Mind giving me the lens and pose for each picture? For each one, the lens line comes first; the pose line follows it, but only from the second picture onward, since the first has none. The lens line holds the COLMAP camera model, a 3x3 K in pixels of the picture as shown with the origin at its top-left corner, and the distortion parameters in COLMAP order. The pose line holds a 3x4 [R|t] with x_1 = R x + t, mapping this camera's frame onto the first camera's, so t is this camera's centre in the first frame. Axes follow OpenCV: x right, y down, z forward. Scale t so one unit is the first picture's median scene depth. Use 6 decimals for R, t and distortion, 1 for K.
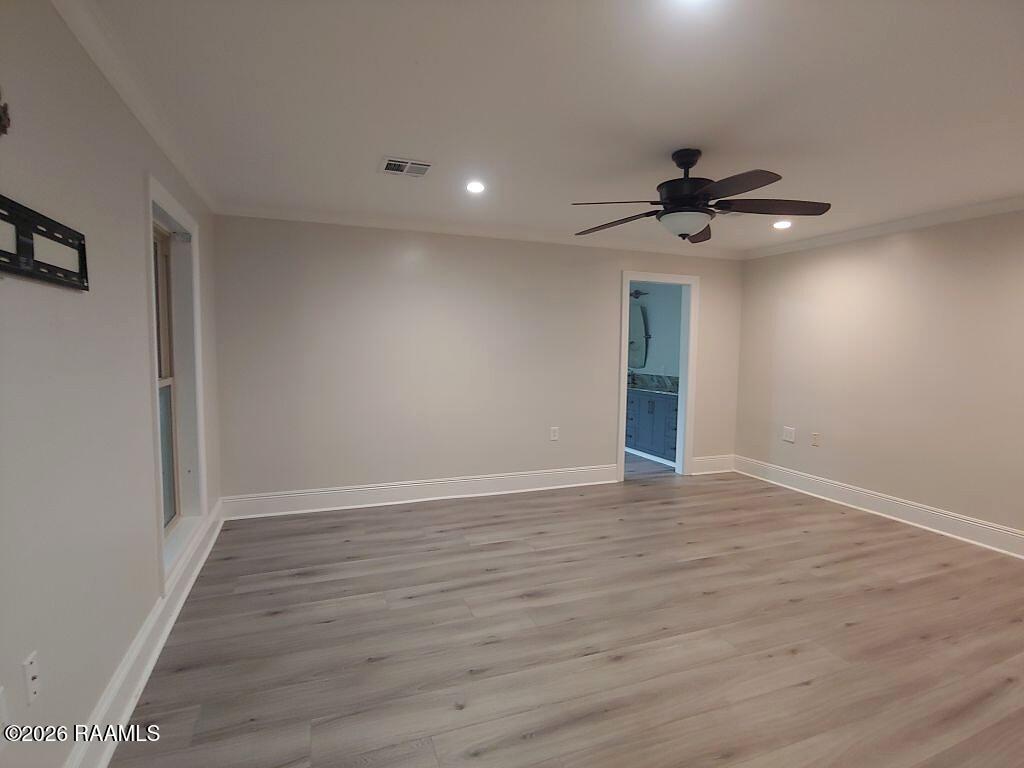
lens RADIAL K [[518.6, 0, 509.9], [0, 518.6, 383.5], [0, 0, 1]] dist [-0.013635, -0.001171]
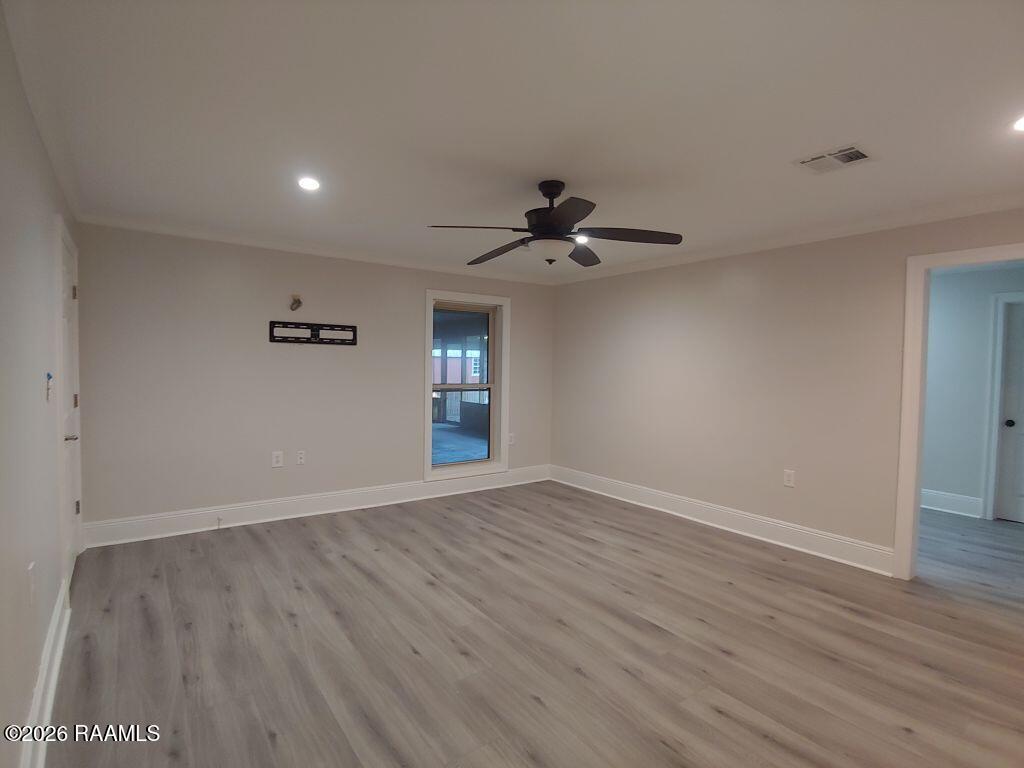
lens RADIAL K [[518.6, 0, 509.9], [0, 518.6, 383.5], [0, 0, 1]] dist [-0.013635, -0.001171]
pose [[0.257241, 0.025226, -0.966018, 1.163413], [-0.082924, 0.996548, 0.003941, -0.025634], [0.962783, 0.079092, 0.258445, 0.575048]]
